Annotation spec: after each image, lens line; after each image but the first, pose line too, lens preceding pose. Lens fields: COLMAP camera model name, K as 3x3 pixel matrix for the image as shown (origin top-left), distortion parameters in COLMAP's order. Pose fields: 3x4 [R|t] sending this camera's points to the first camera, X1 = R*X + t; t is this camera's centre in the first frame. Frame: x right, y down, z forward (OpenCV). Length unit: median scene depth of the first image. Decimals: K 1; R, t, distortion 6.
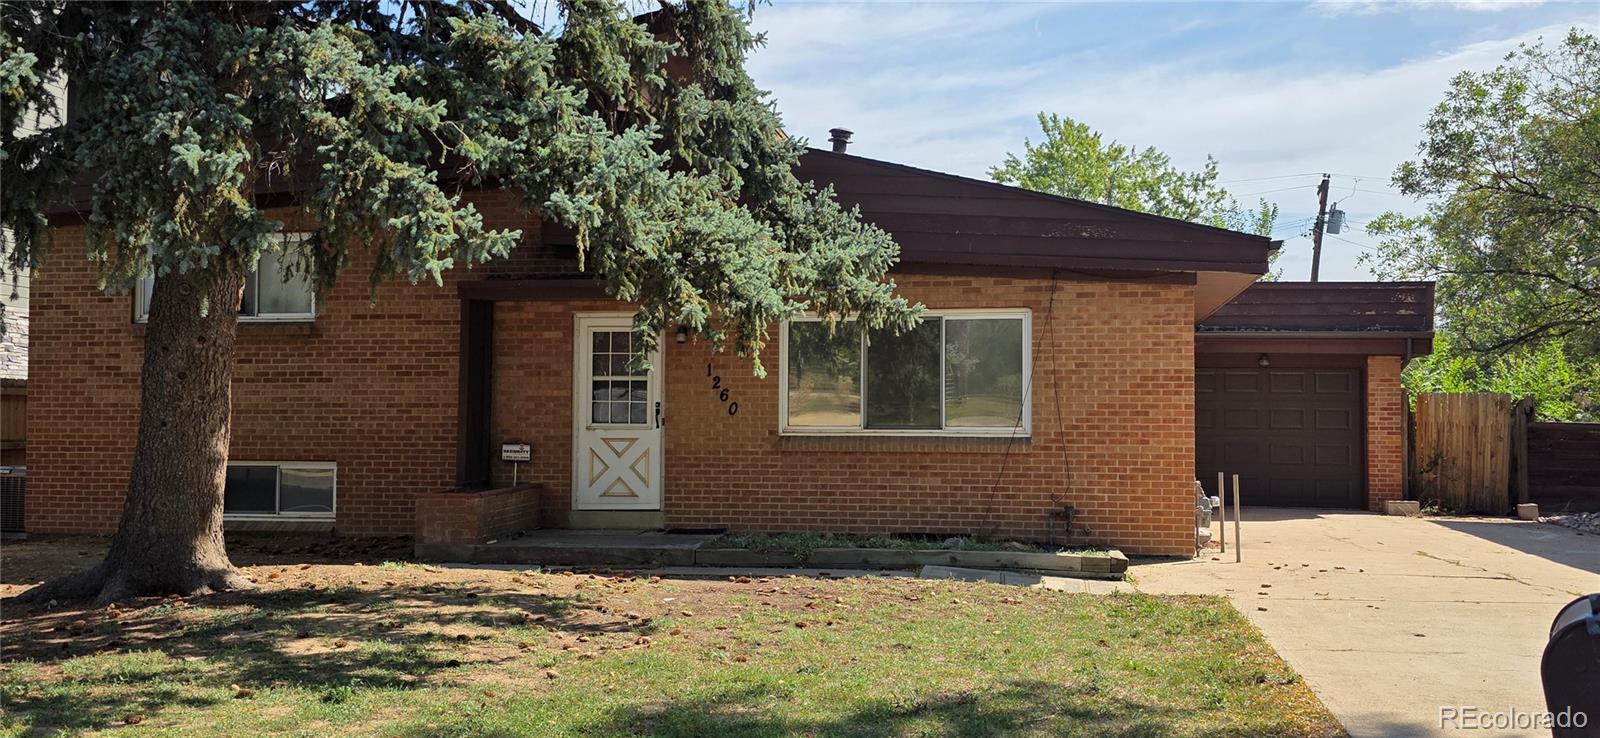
lens RADIAL K [[1412.1, 0, 800.0], [0, 1412.1, 369.0], [0, 0, 1]] dist [0.160100, -0.380139]
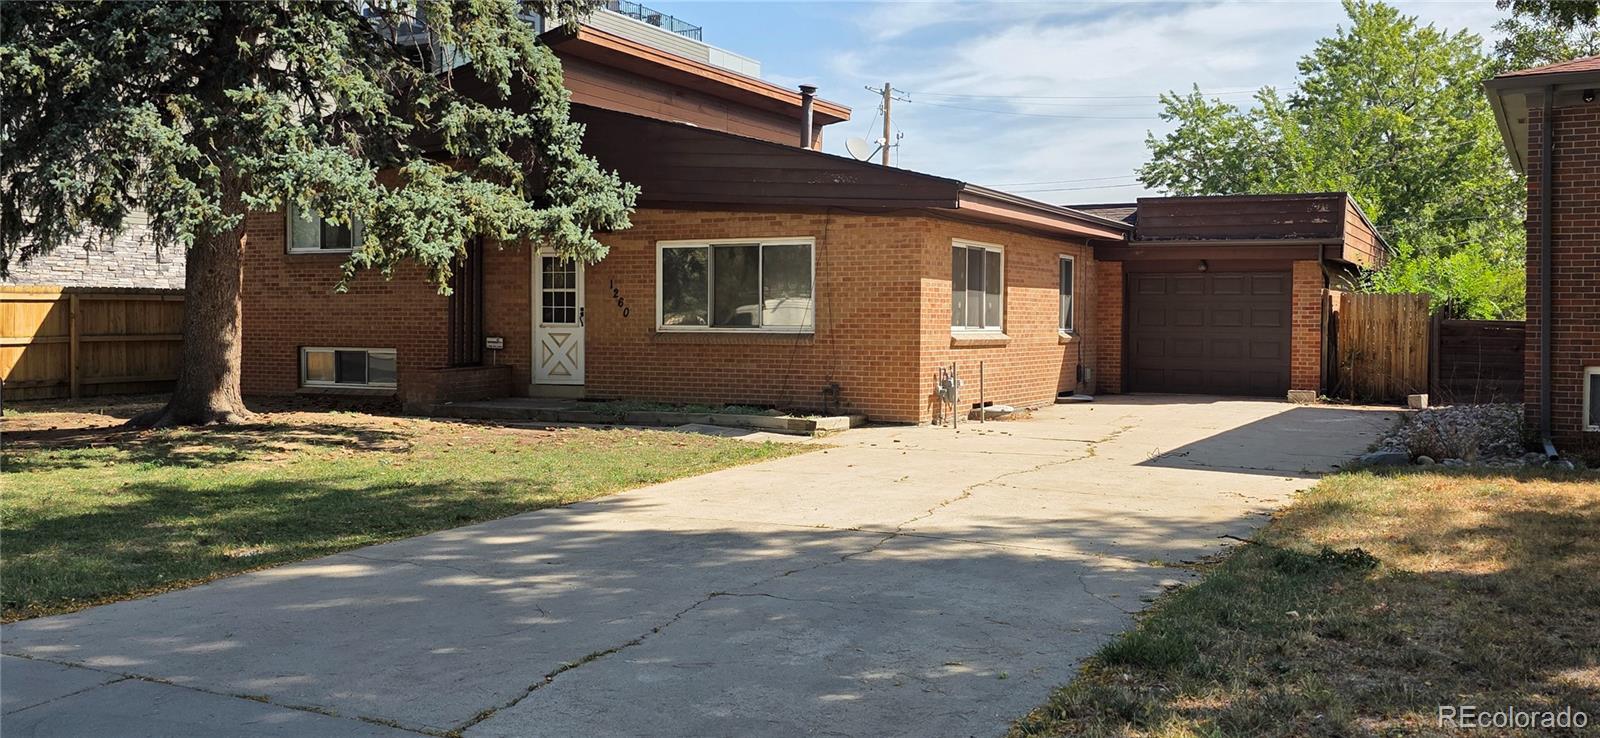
lens RADIAL K [[1412.1, 0, 800.0], [0, 1412.1, 369.0], [0, 0, 1]] dist [0.160100, -0.380139]
pose [[0.948577, 0.010628, -0.316367, 0.556305], [0.012602, 0.997376, 0.071289, -0.013284], [0.316295, -0.071610, 0.945954, -0.259503]]
